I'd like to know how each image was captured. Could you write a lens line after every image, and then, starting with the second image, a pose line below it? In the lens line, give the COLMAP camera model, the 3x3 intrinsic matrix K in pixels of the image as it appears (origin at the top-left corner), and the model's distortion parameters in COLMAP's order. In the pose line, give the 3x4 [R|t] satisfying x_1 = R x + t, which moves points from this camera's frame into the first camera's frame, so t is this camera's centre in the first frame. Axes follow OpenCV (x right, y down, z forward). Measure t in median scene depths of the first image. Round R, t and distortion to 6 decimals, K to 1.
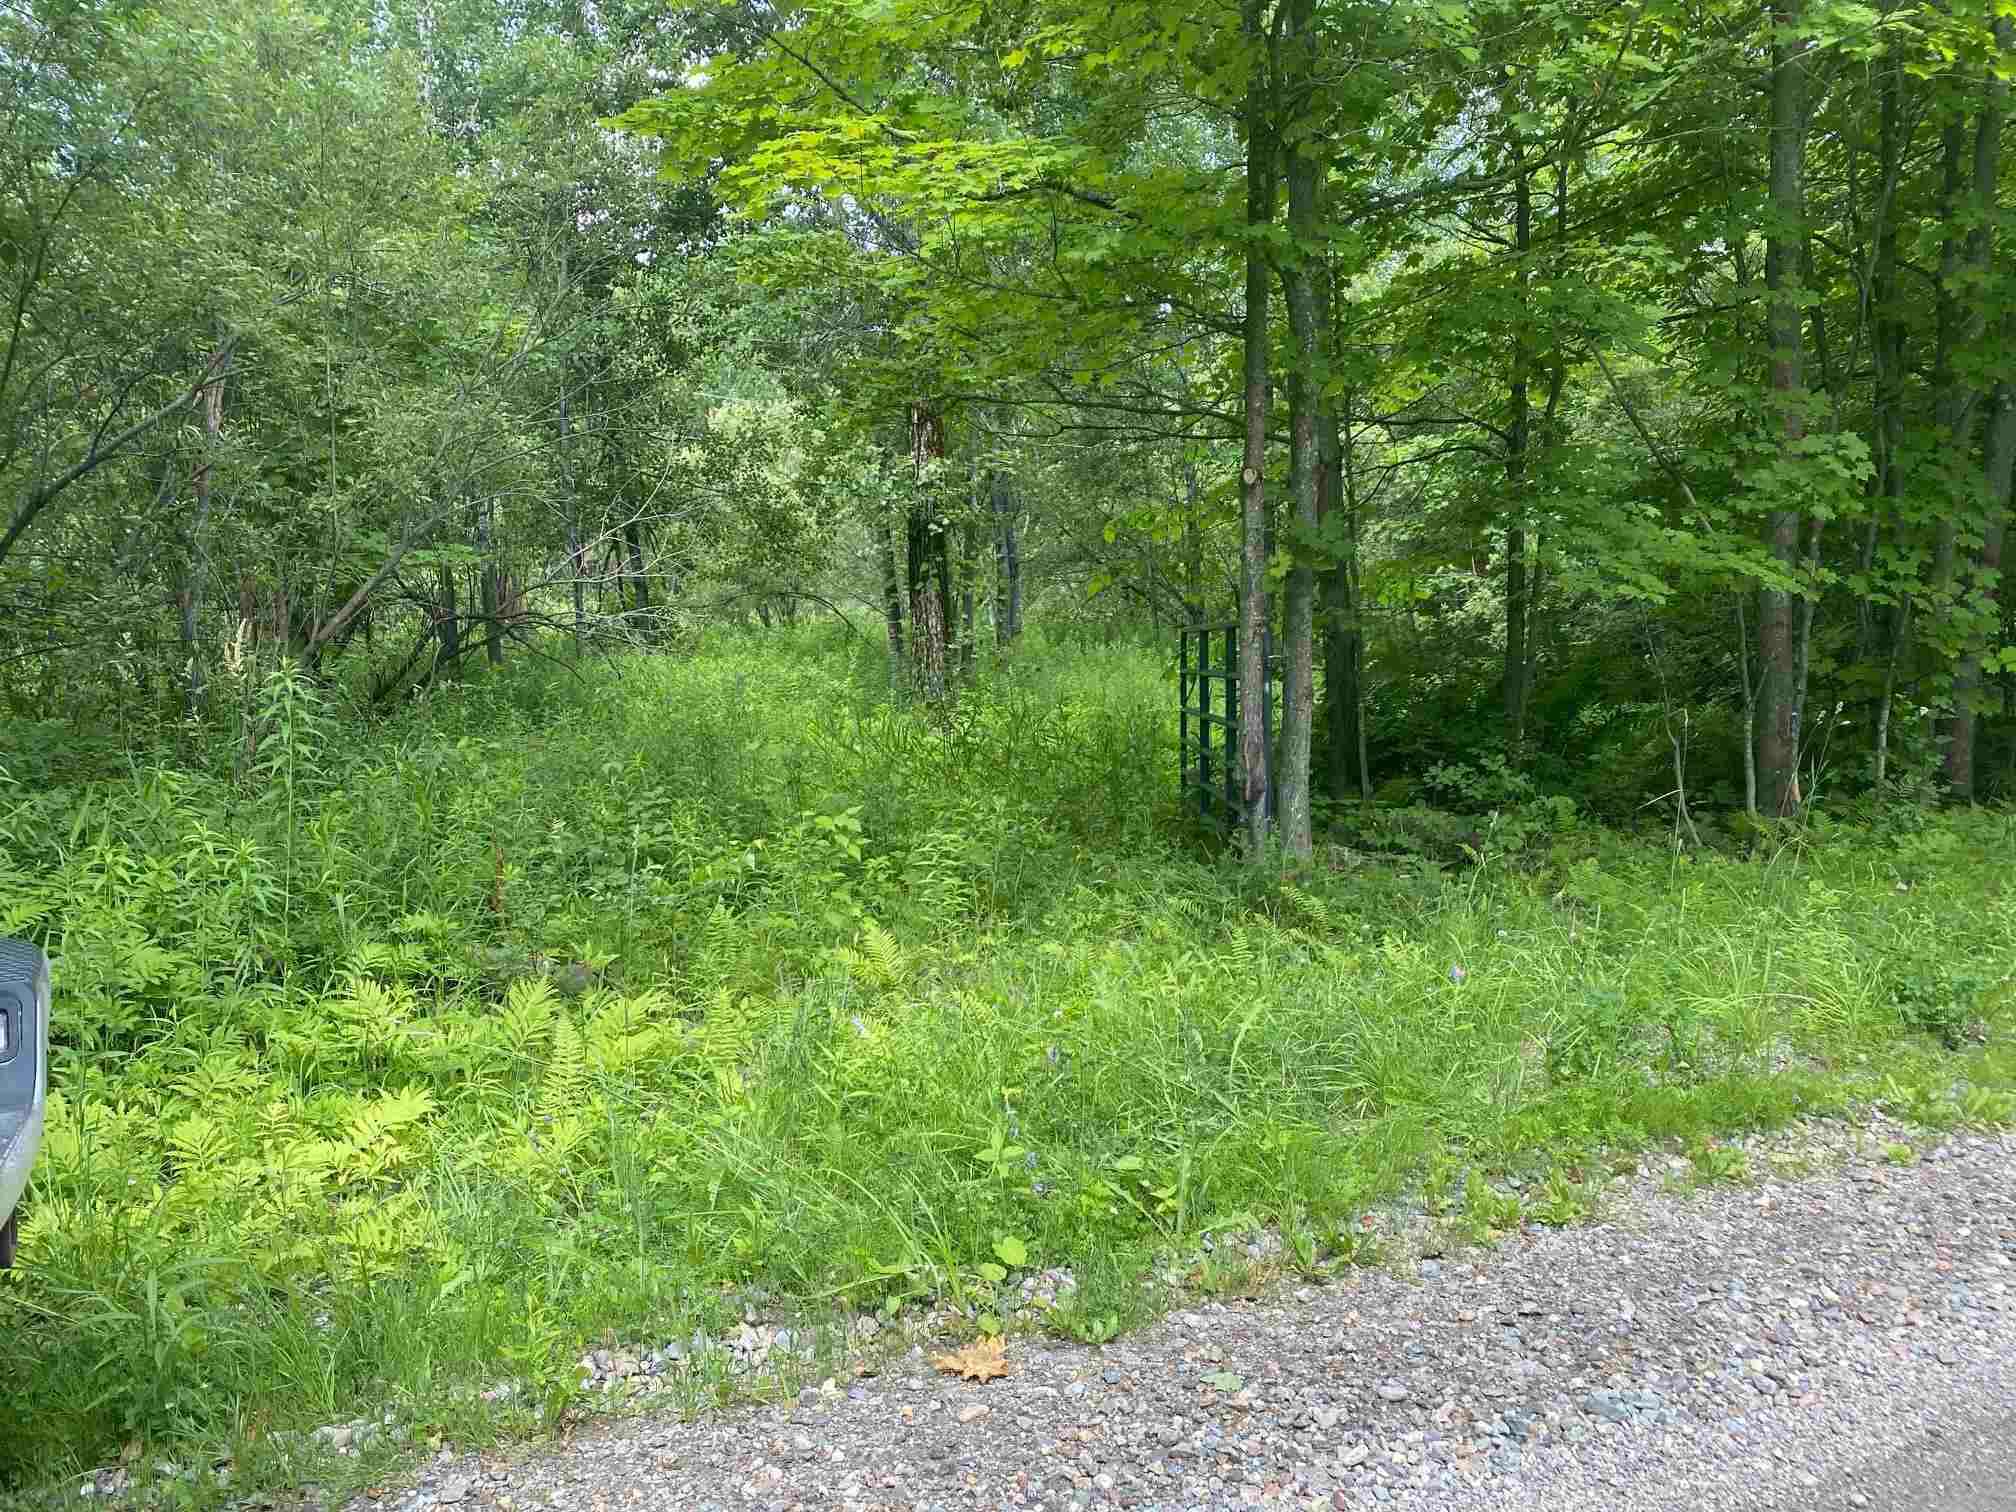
lens RADIAL K [[1499.2, 0, 1008.0], [0, 1499.2, 756.0], [0, 0, 1]] dist [0.014117, -0.026793]
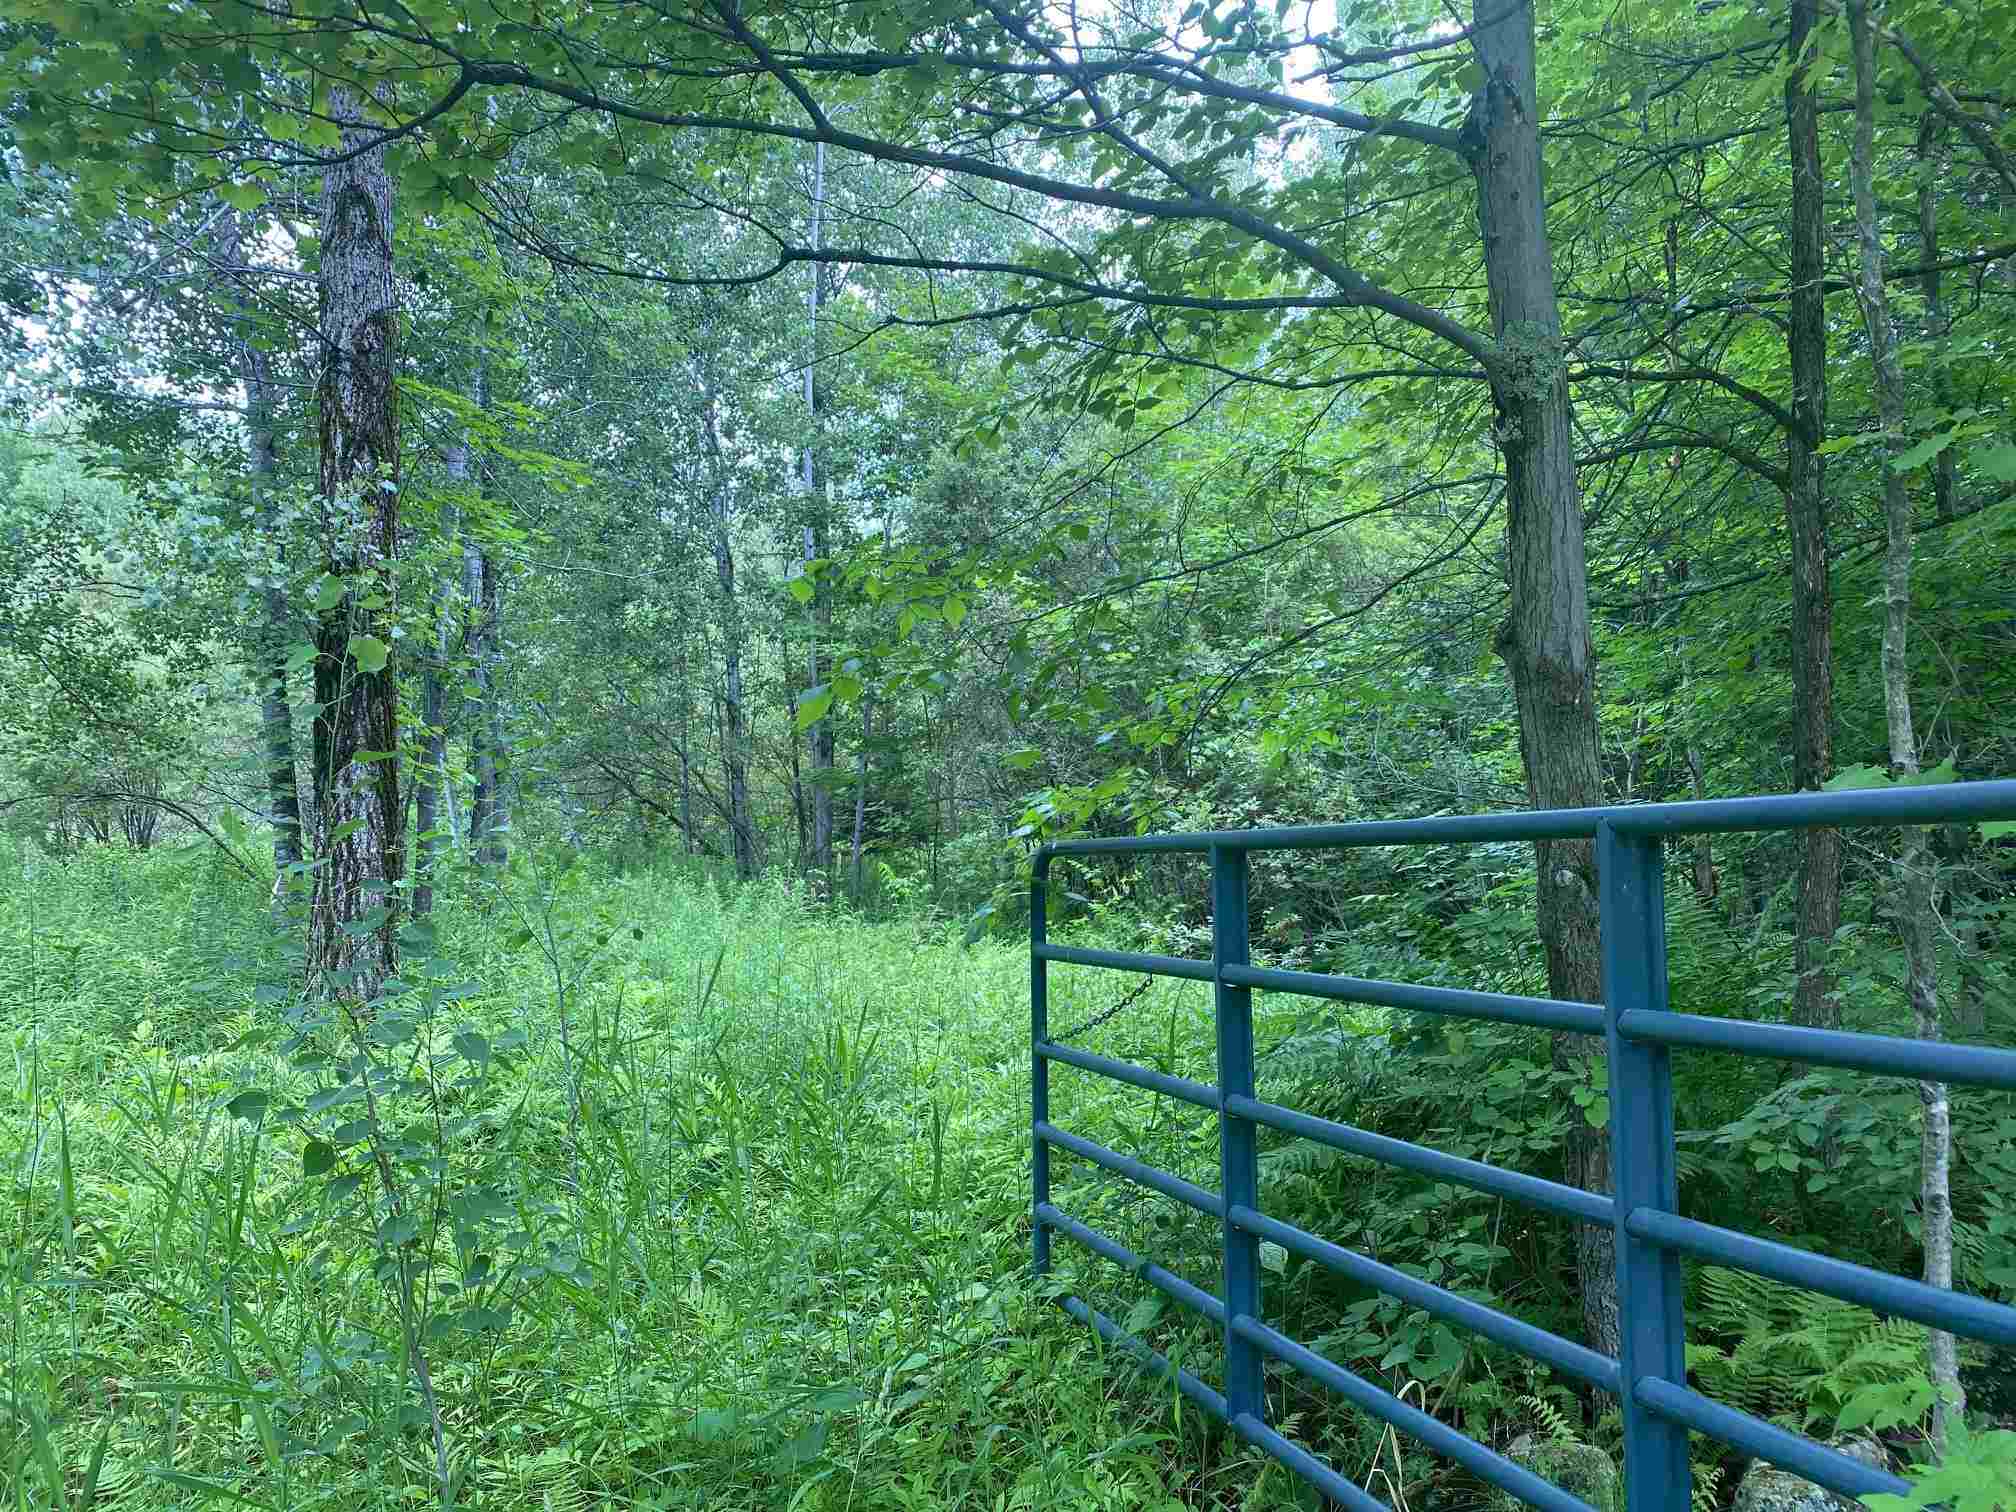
lens RADIAL K [[1499.2, 0, 1008.0], [0, 1499.2, 756.0], [0, 0, 1]] dist [0.014117, -0.026793]
pose [[0.940551, 0.030695, 0.338263, -0.013453], [0.026006, 0.986476, -0.161827, -0.021232], [-0.338656, 0.161004, 0.927033, 0.389715]]
